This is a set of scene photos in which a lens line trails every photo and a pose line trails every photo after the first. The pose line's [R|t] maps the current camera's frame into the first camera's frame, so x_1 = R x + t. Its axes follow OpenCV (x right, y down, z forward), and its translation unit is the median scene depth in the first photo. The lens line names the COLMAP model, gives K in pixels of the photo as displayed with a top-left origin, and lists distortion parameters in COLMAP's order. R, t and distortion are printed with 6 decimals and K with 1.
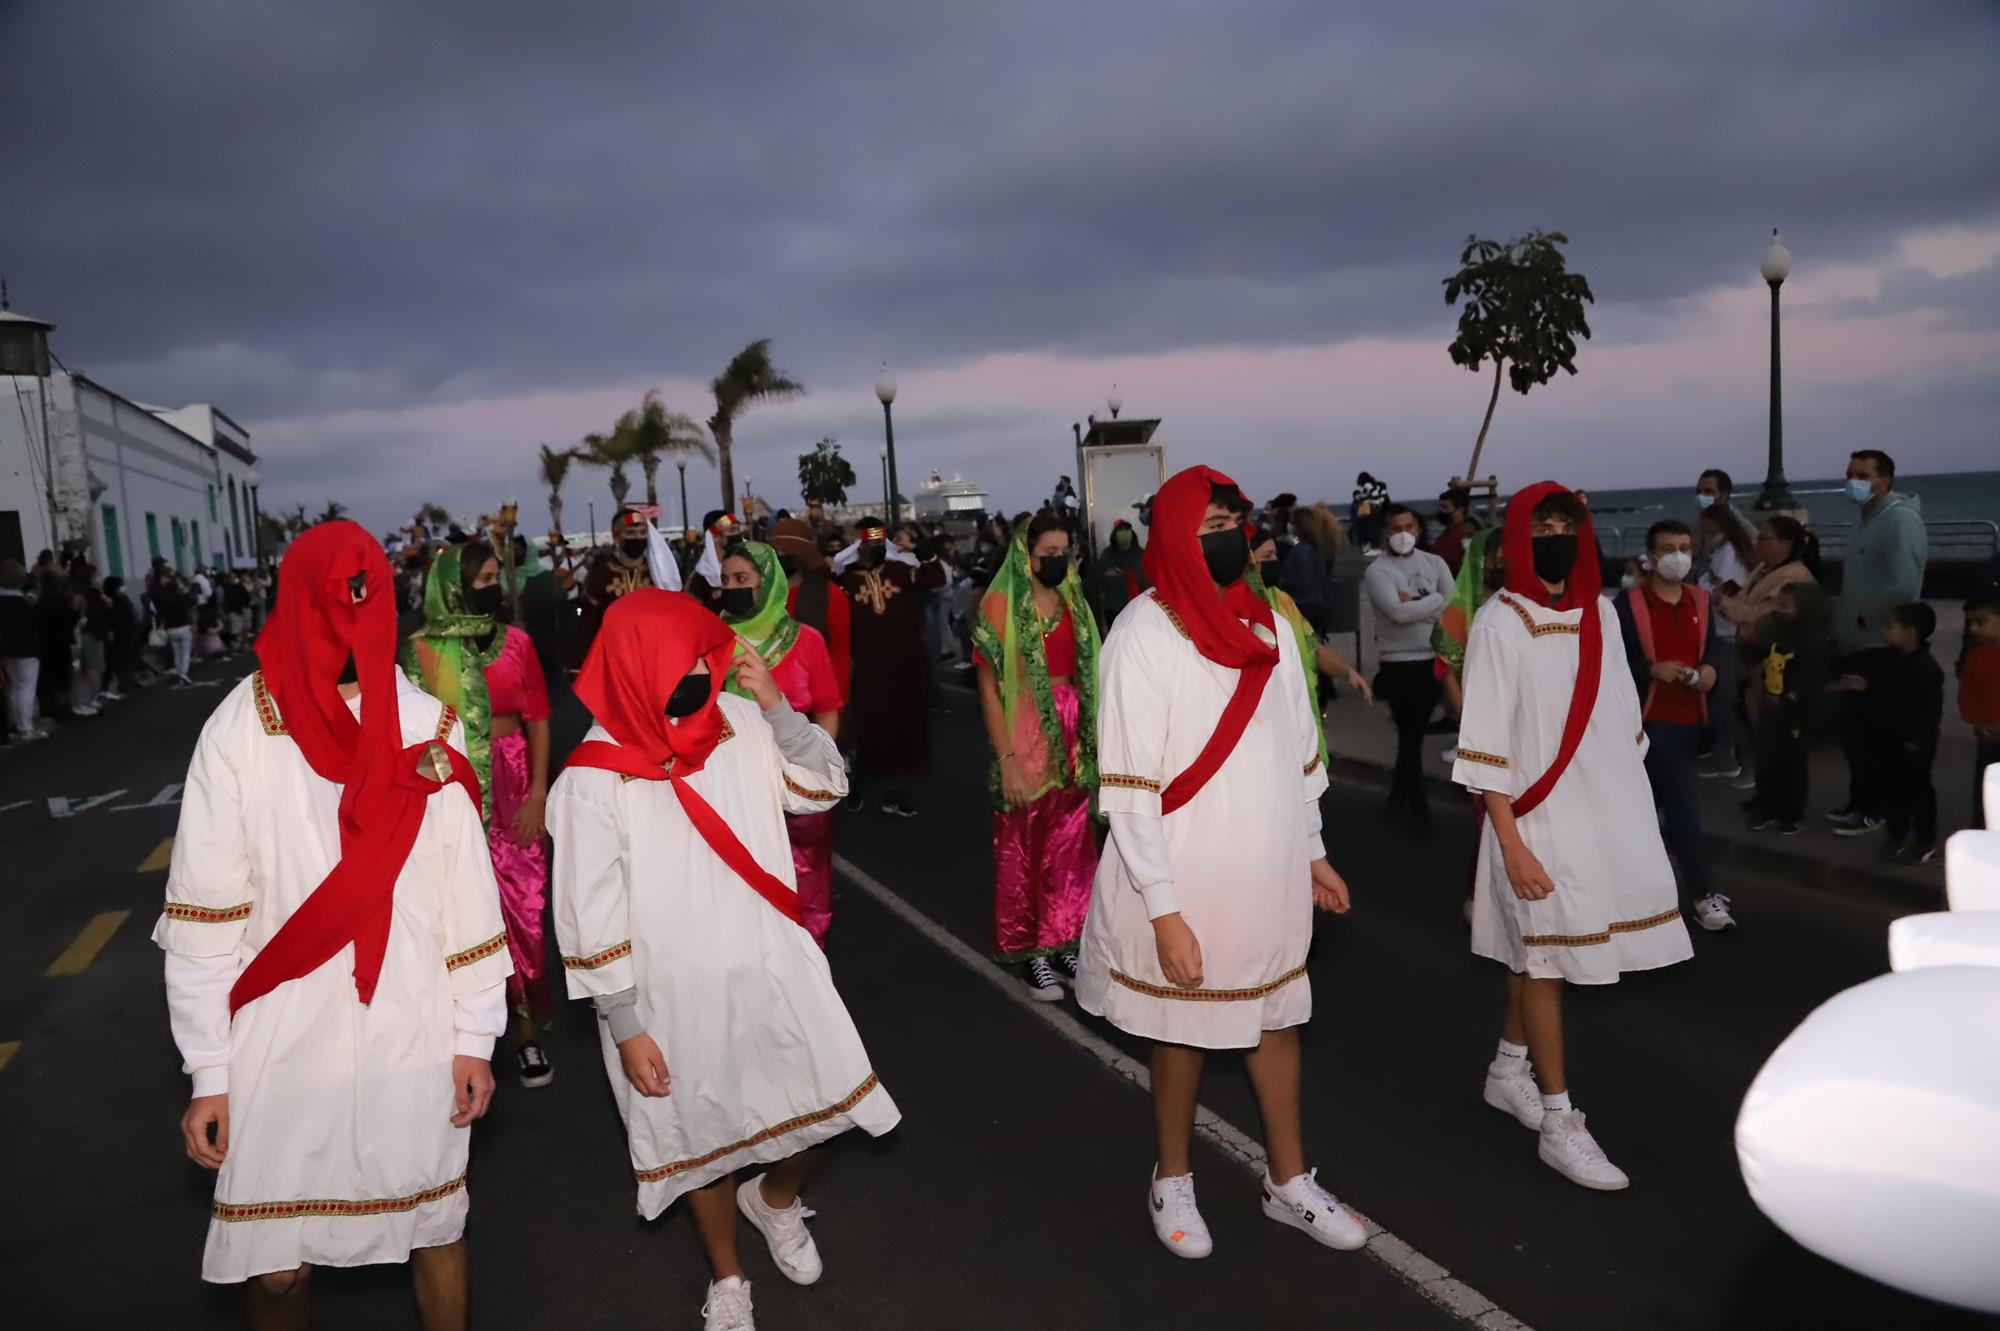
lens RADIAL K [[1434.4, 0, 1000.0], [0, 1434.4, 665.5], [0, 0, 1]] dist [-0.059988, 0.007124]
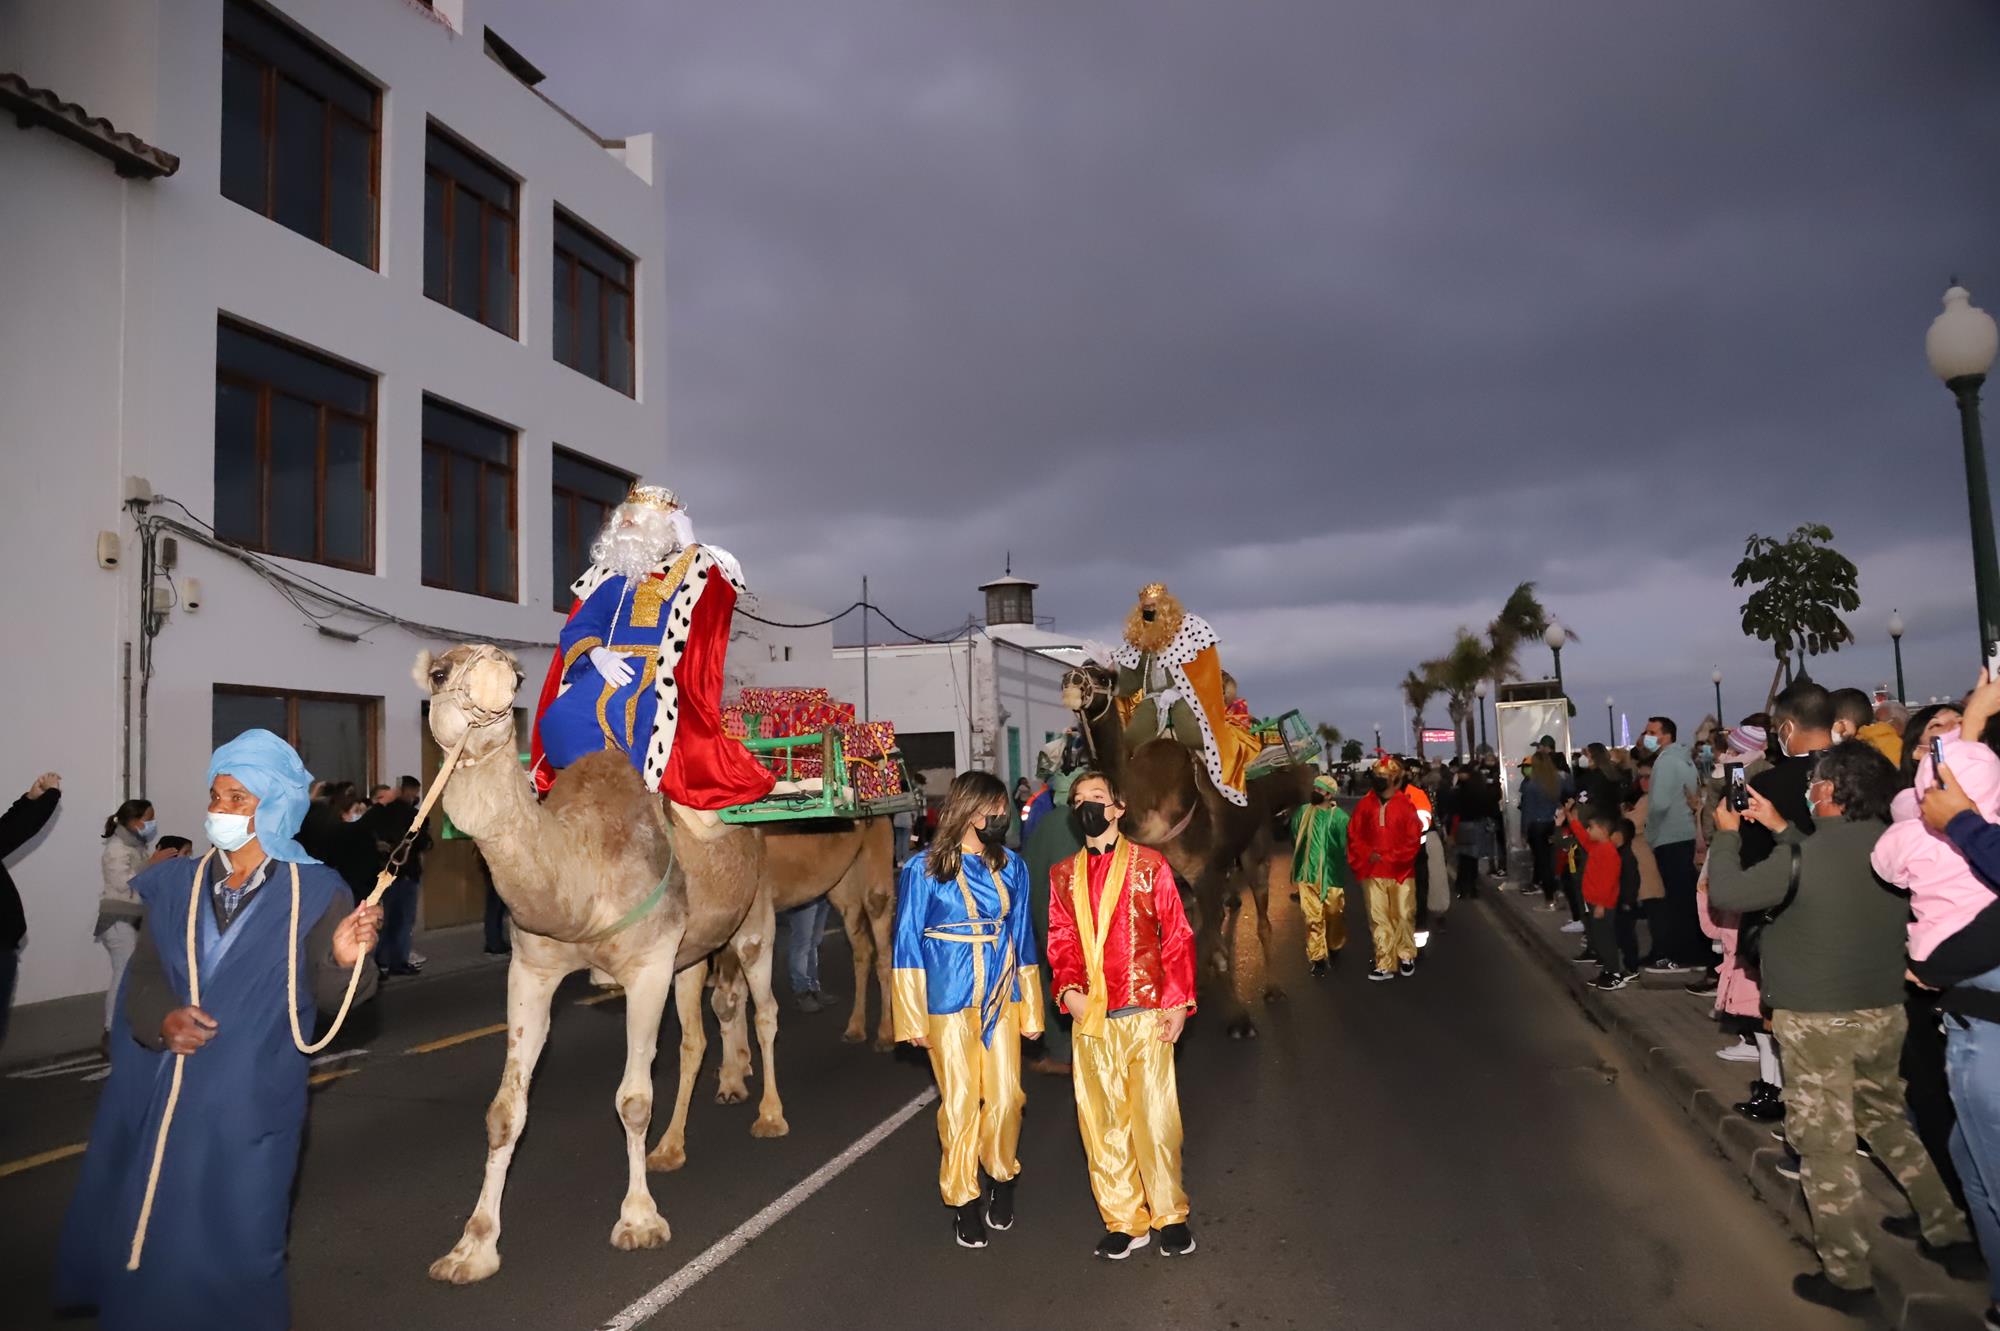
lens RADIAL K [[1388.2, 0, 1000.0], [0, 1388.2, 665.5], [0, 0, 1]] dist [-0.004571, -0.000860]
pose [[0.799179, -0.023960, -0.600616, 0.203042], [-0.068188, 0.989142, -0.130190, 0.007032], [0.597213, 0.145000, 0.788867, -0.125723]]
